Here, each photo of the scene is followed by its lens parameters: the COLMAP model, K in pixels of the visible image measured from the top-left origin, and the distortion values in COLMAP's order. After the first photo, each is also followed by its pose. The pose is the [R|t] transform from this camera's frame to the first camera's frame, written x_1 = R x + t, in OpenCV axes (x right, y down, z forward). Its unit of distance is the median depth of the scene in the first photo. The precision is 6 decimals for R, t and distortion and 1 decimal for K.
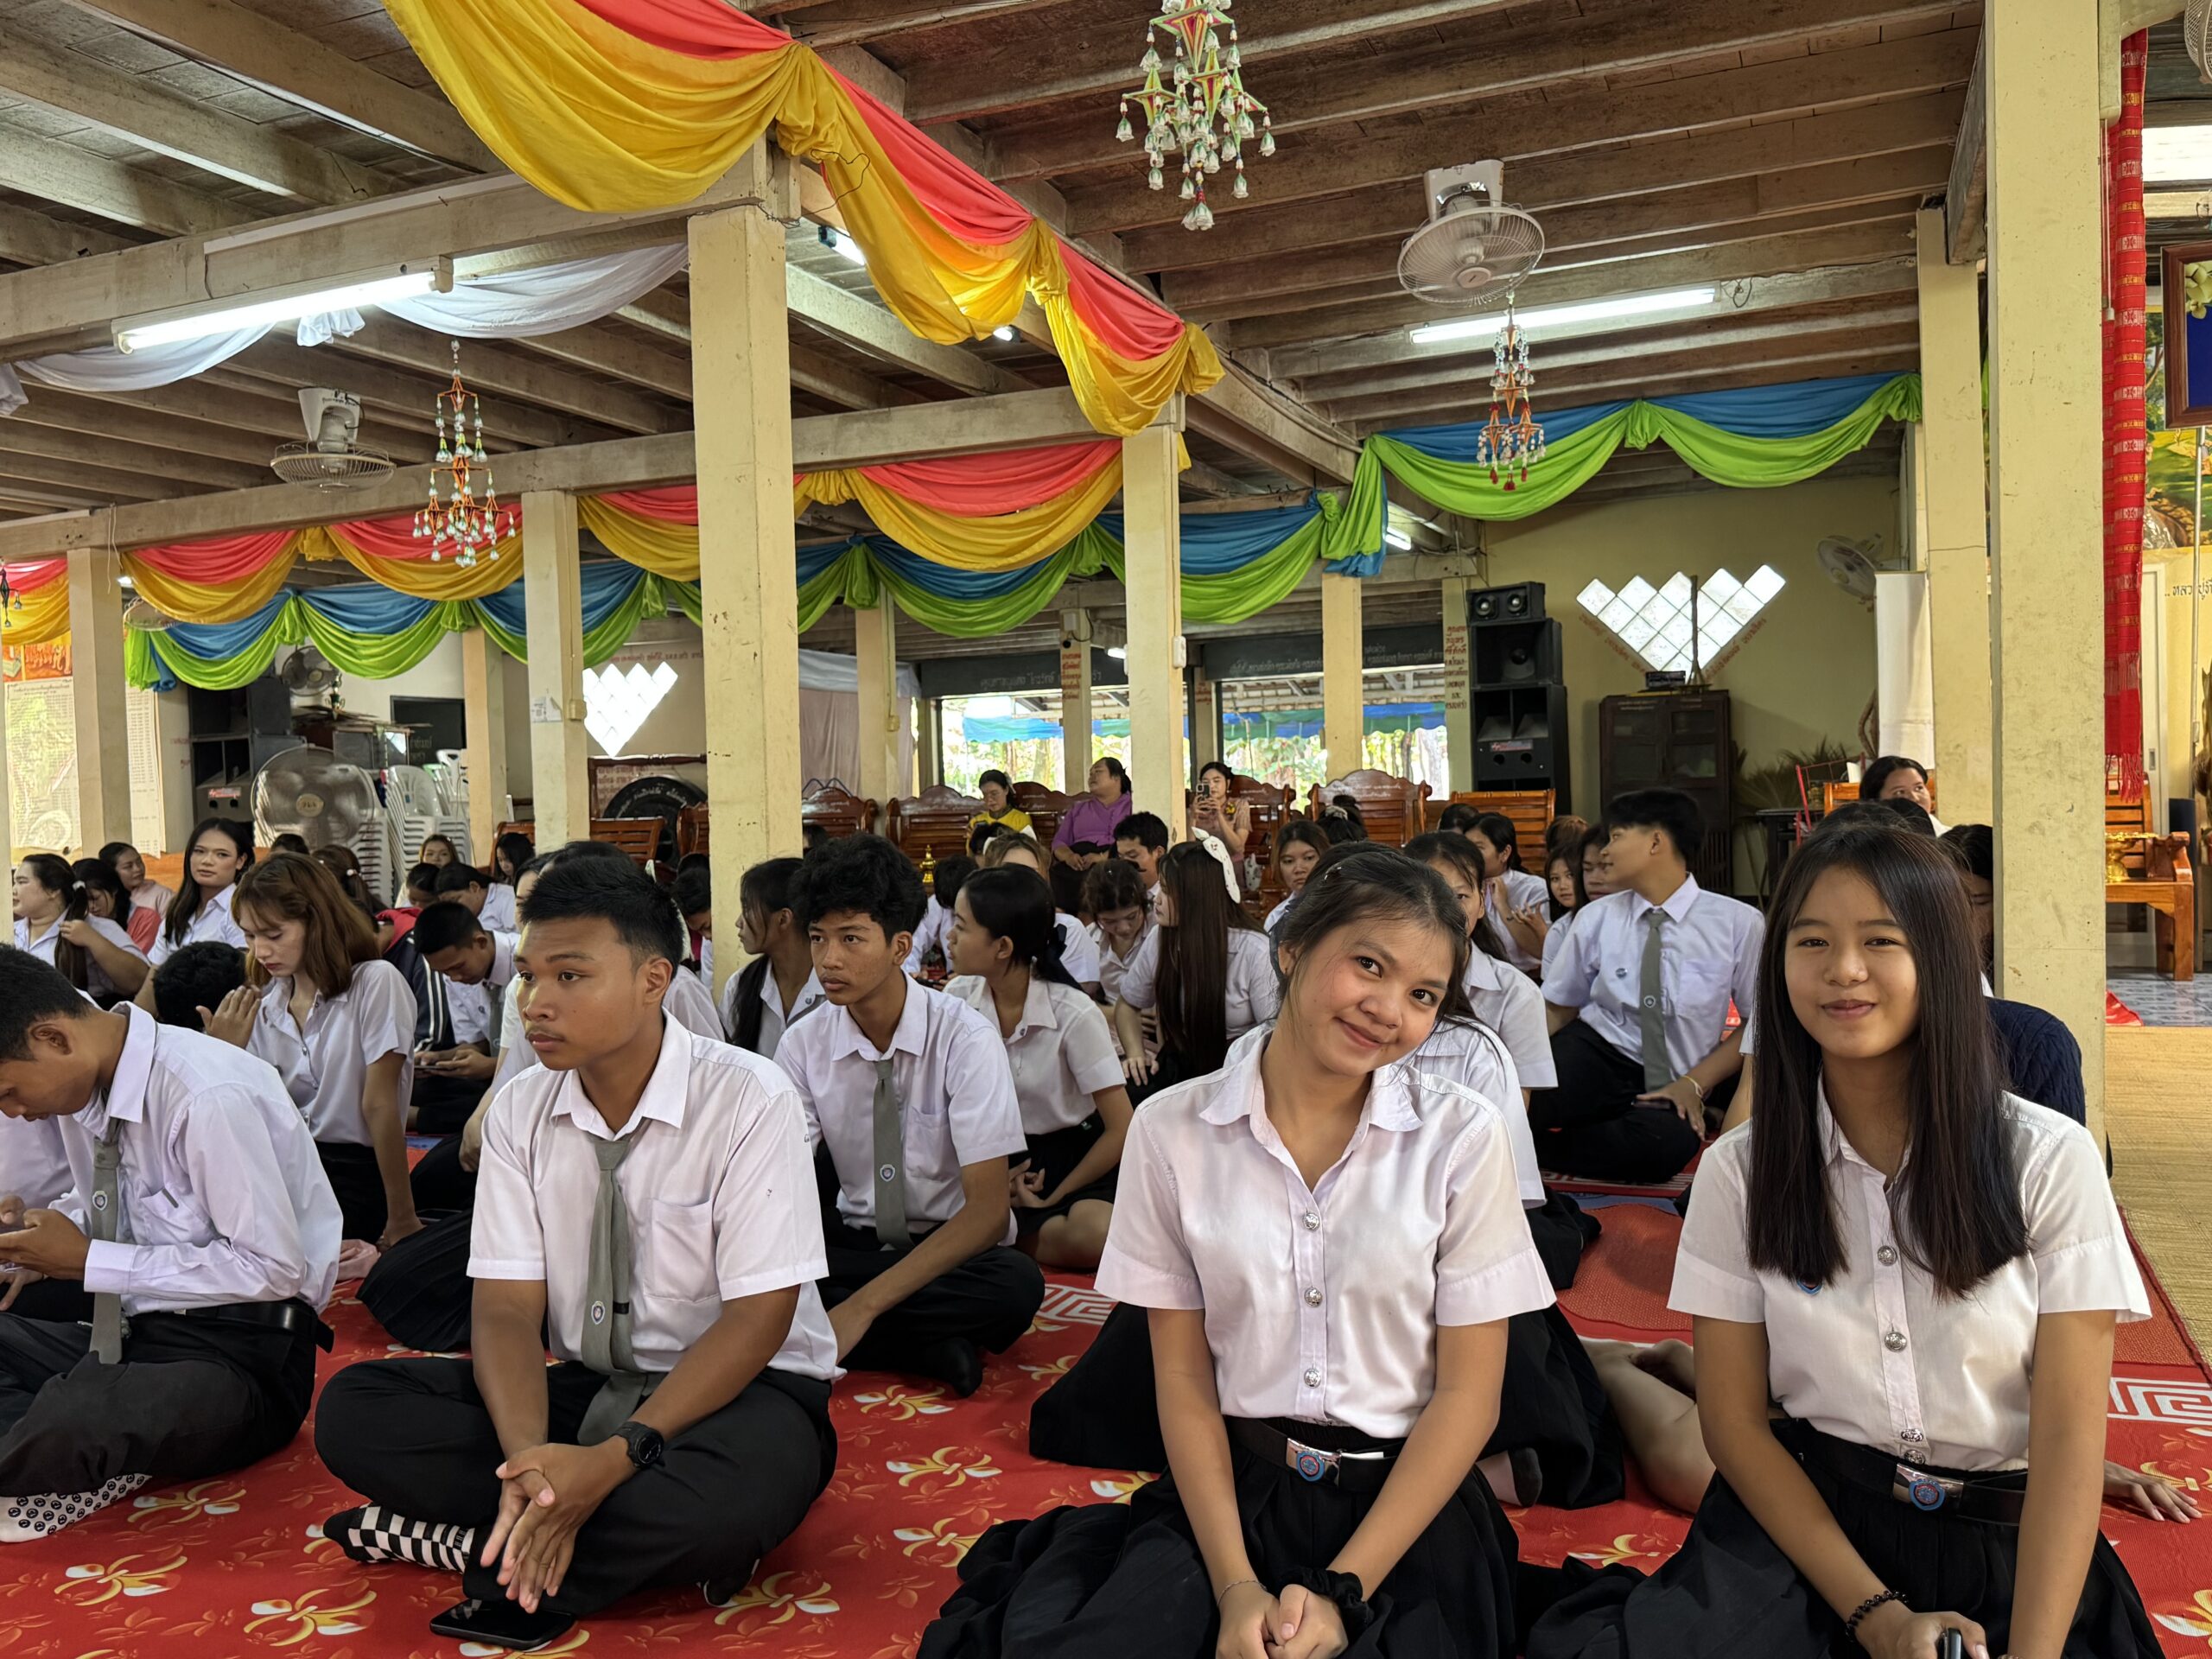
lens RADIAL K [[1763.0, 0, 1109.0], [0, 1763.0, 877.3], [0, 0, 1]] dist [0.054981, -0.058779]
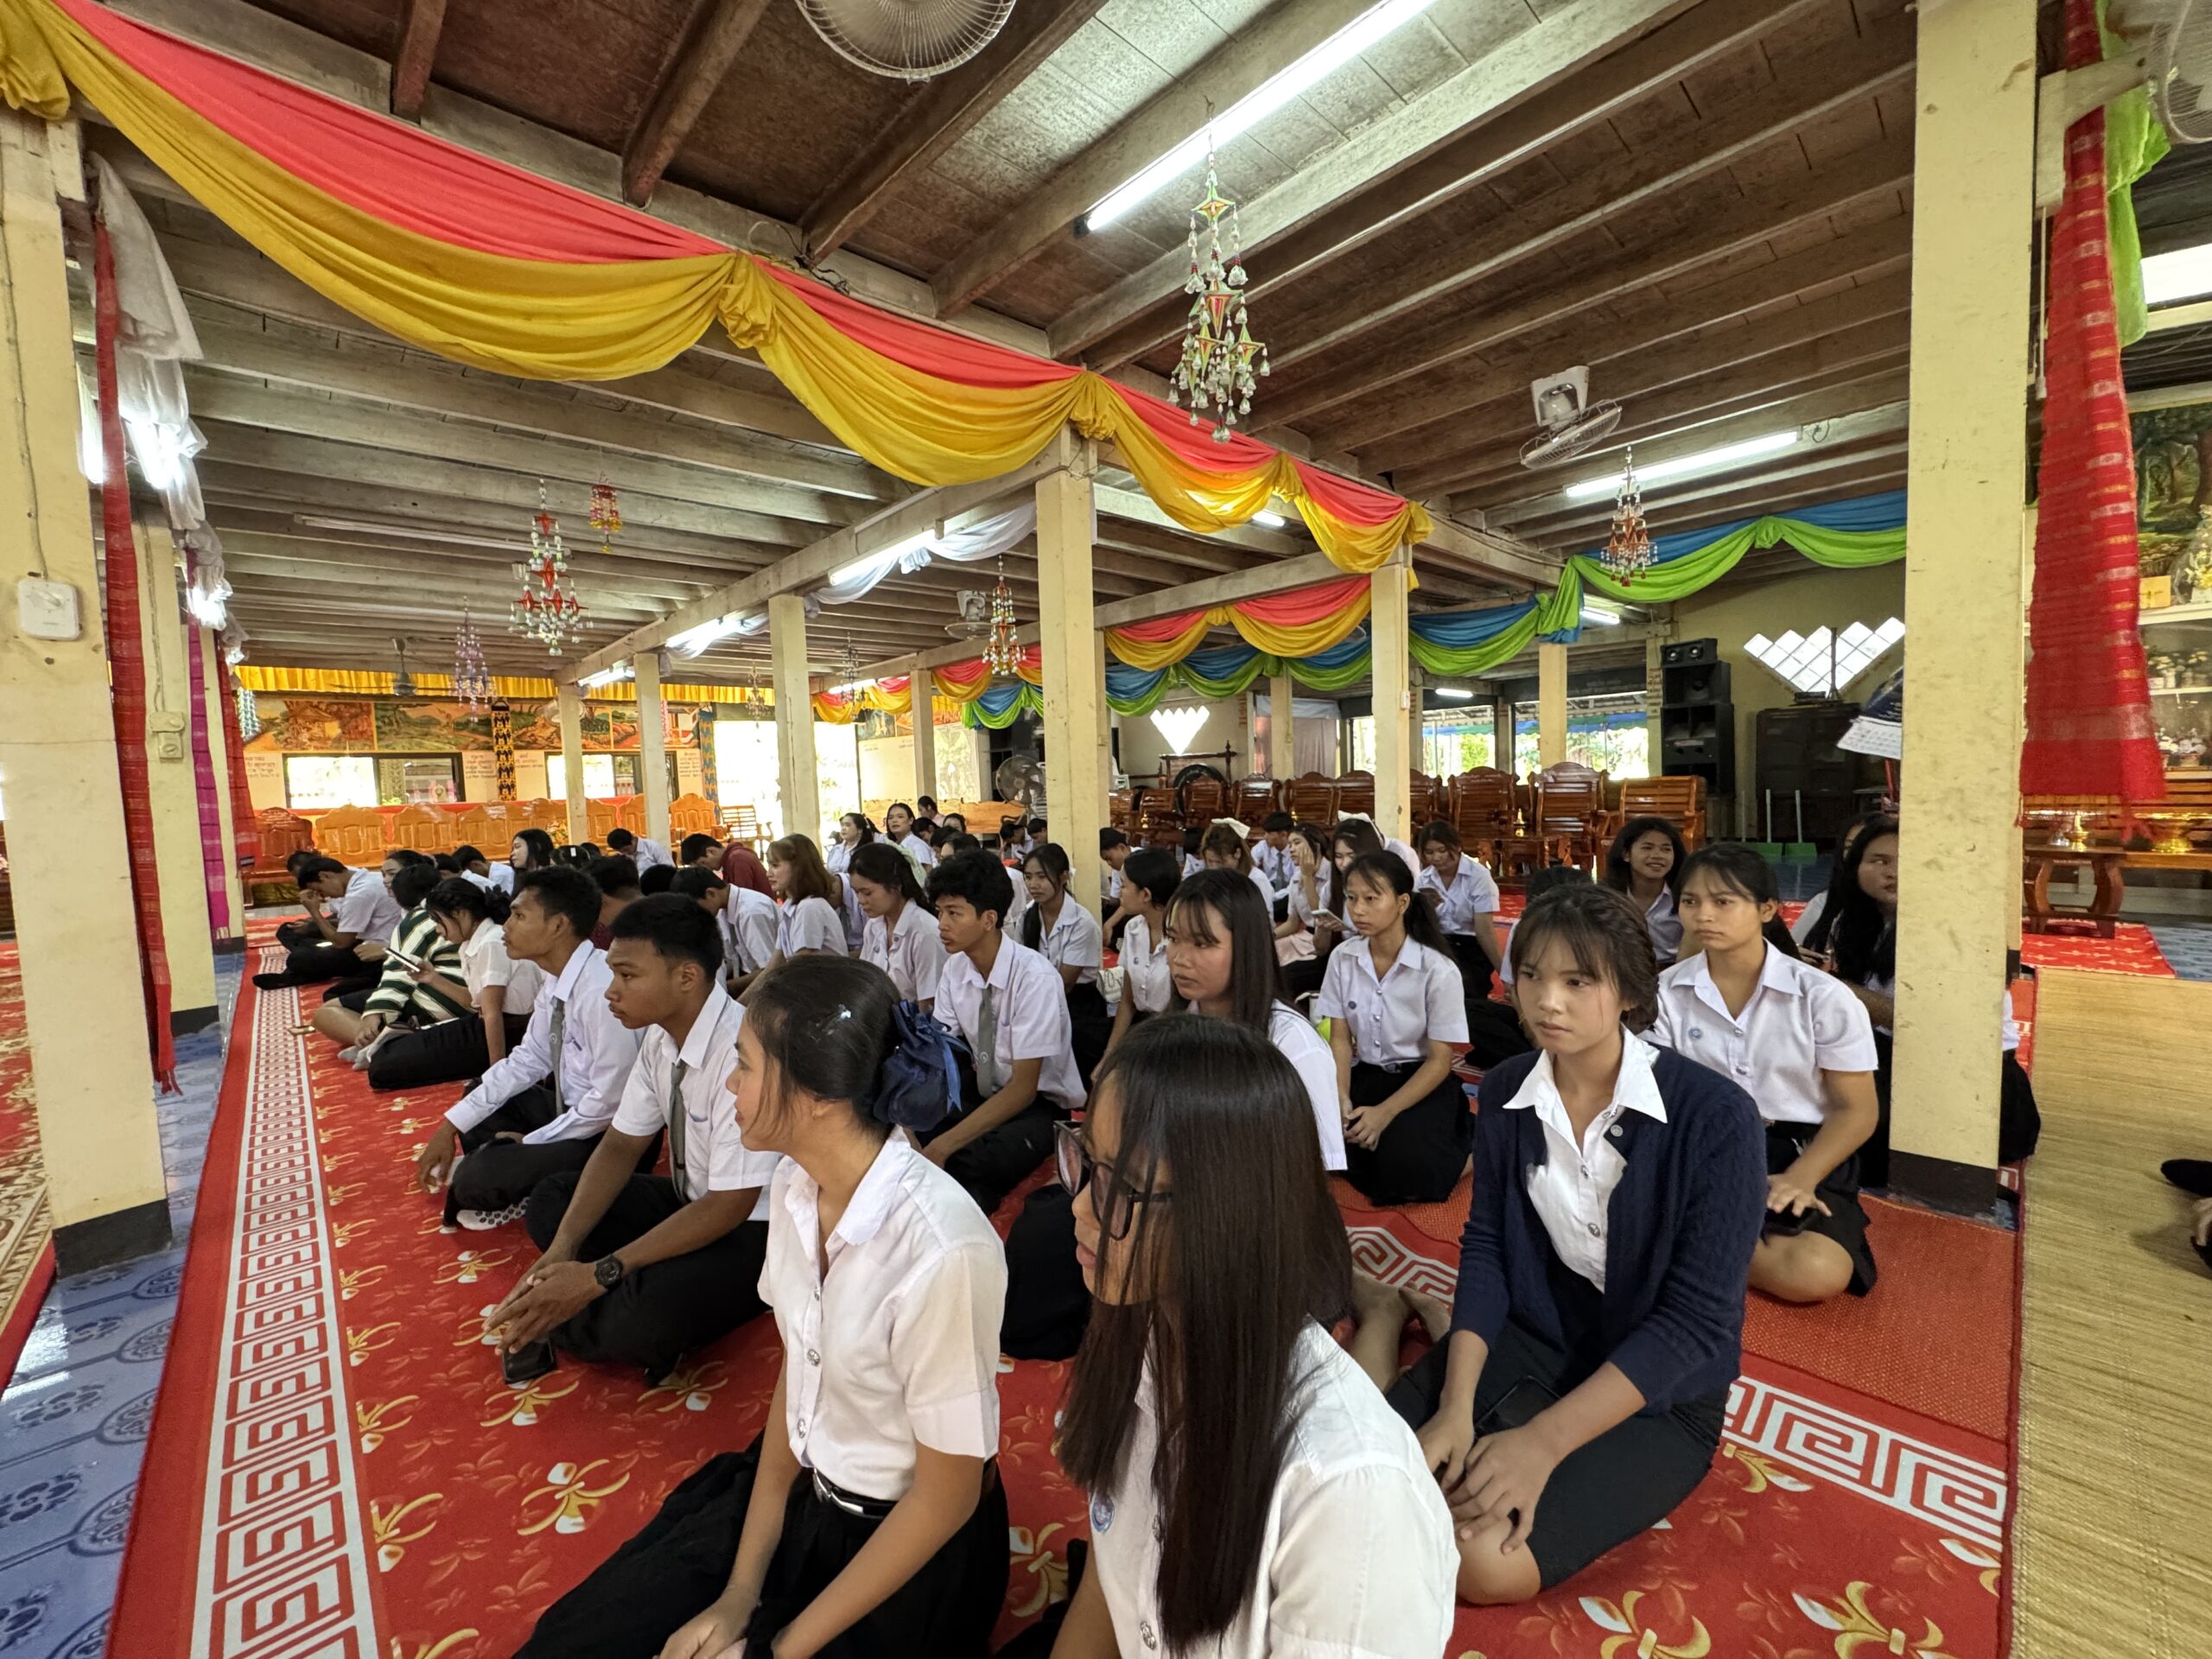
lens RADIAL K [[869.7, 0, 1104.0], [0, 869.7, 837.5], [0, 0, 1]] dist [-0.013204, 0.000442]
pose [[0.913293, 0.024016, -0.406595, 0.107638], [-0.008565, 0.999172, 0.039779, -0.025199], [0.407214, -0.032848, 0.912742, 0.118731]]
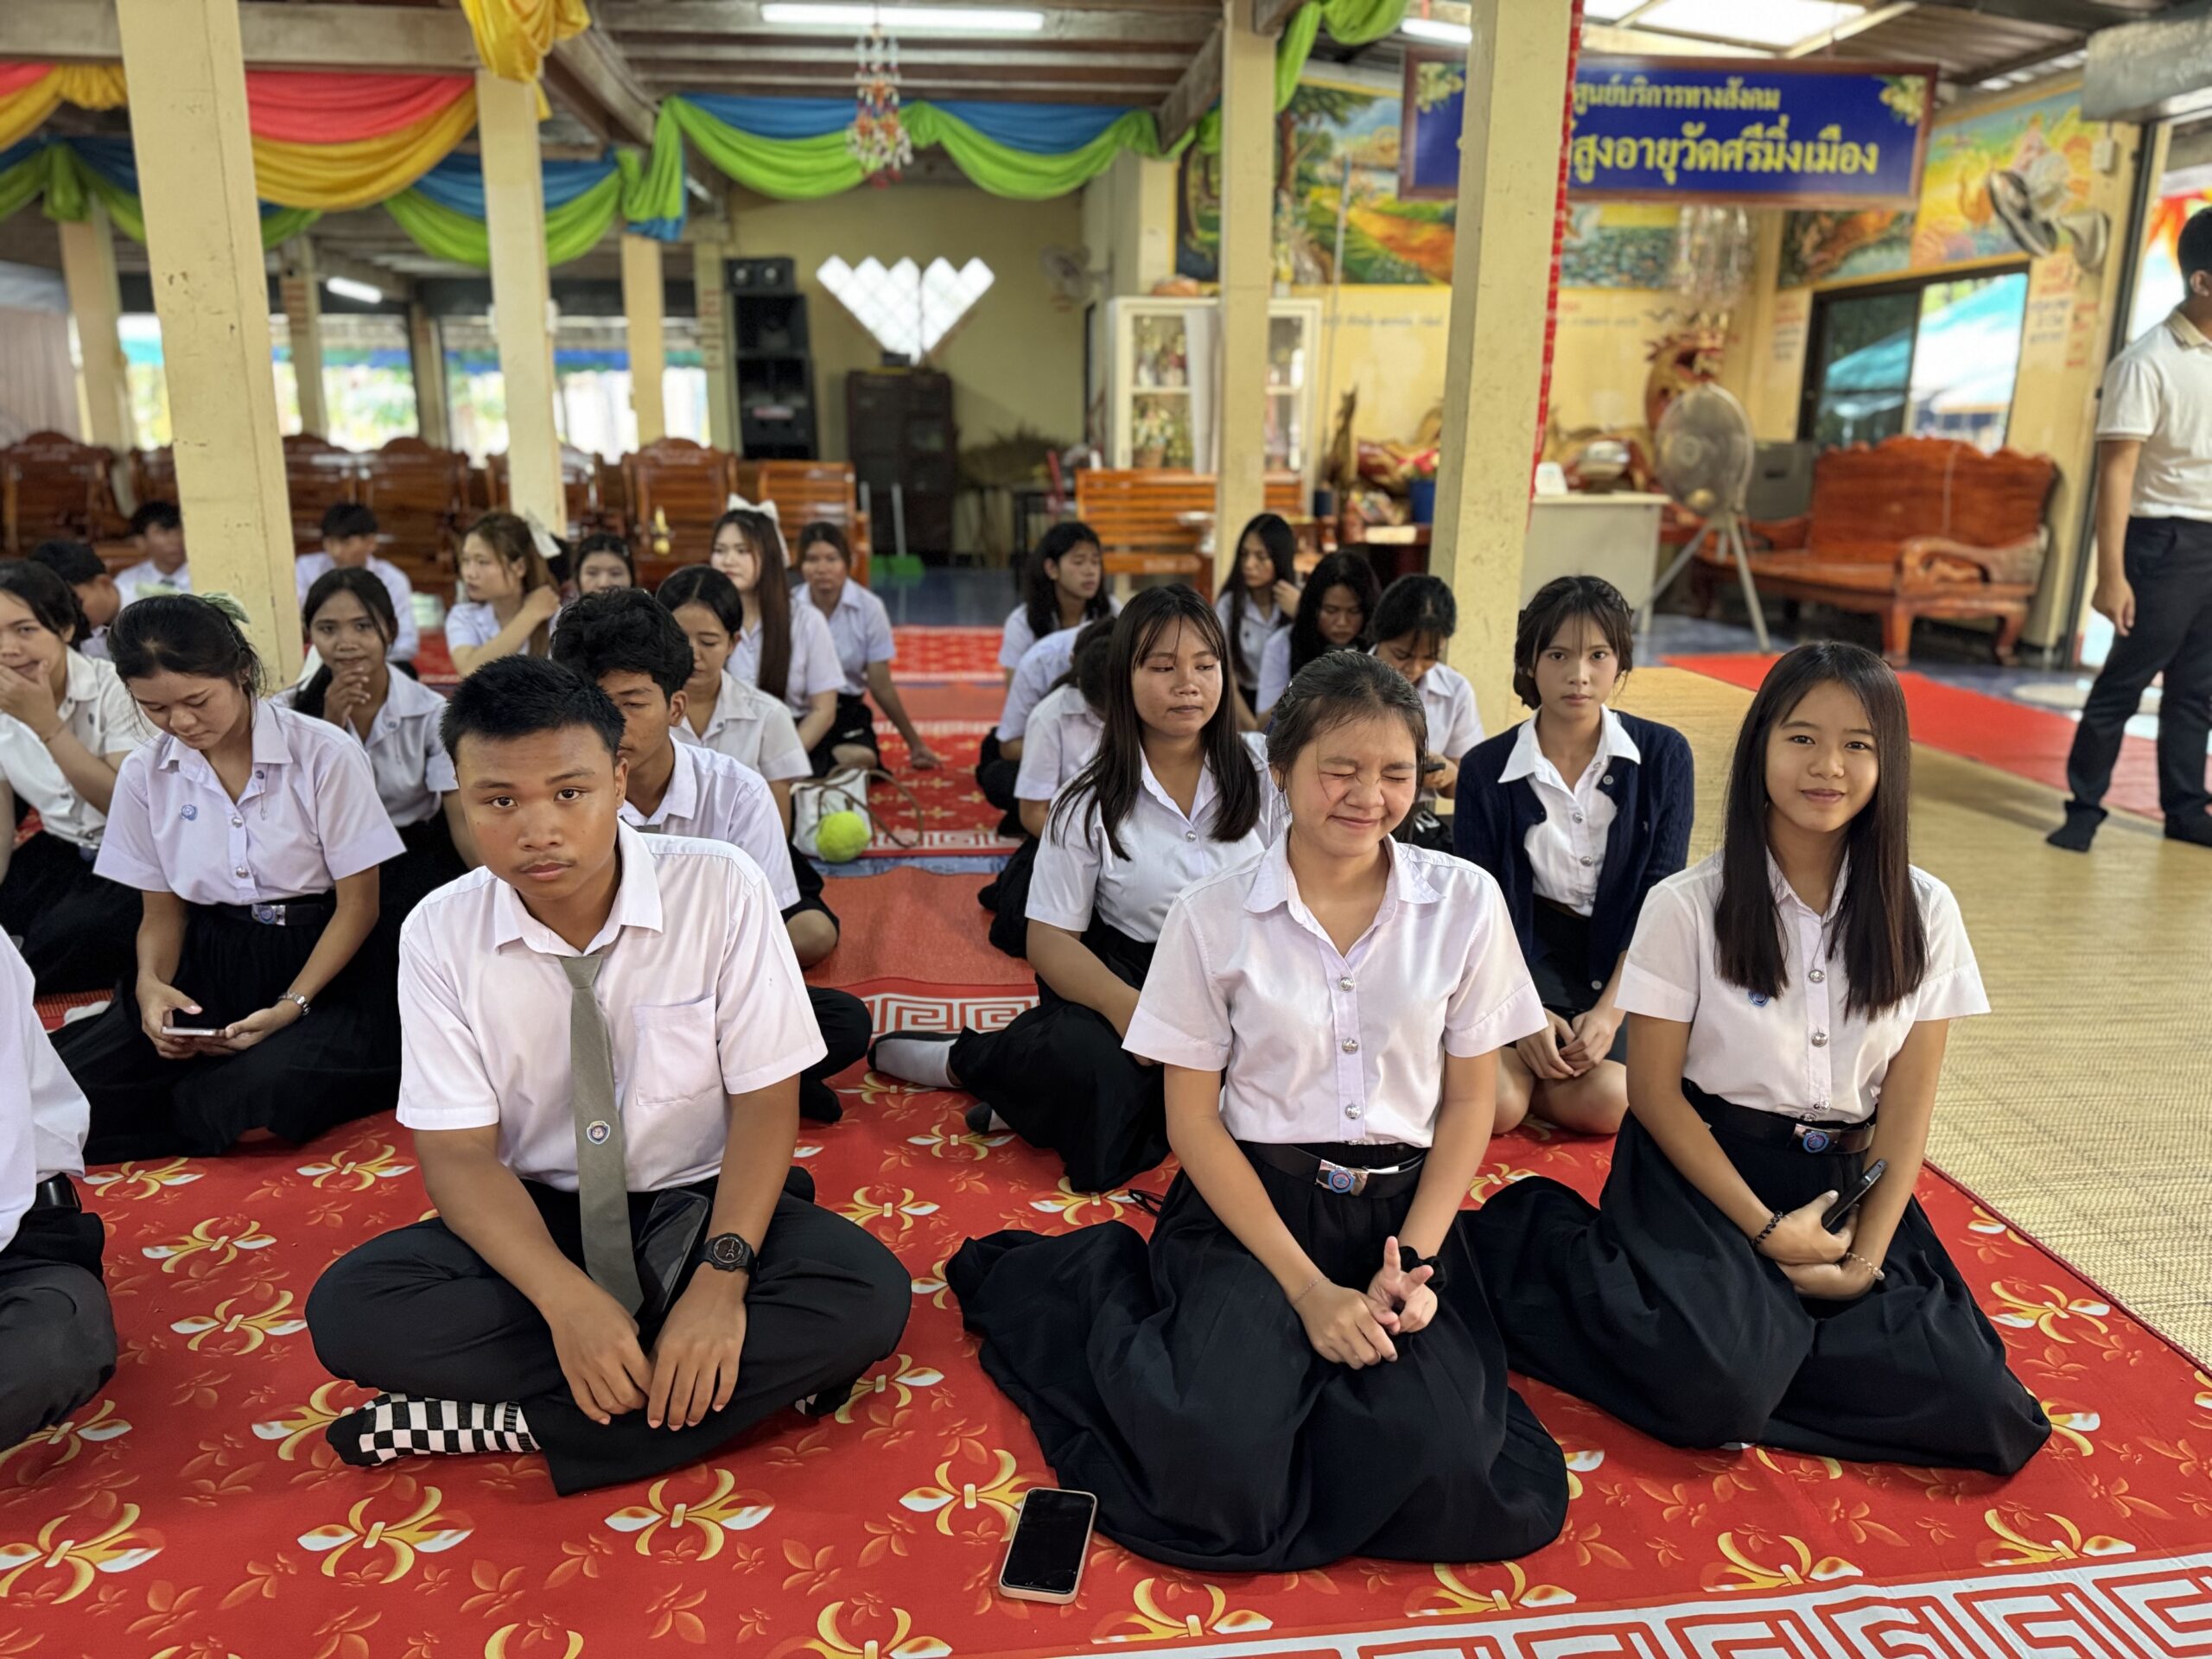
lens RADIAL K [[1534.0, 0, 1073.2], [0, 1534.0, 828.9], [0, 0, 1]] dist [0.070503, -0.077190]
pose [[0.884120, -0.082067, 0.459997, -0.116393], [-0.012993, 0.979757, 0.199768, -0.024154], [-0.467079, -0.182596, 0.865156, 0.054299]]
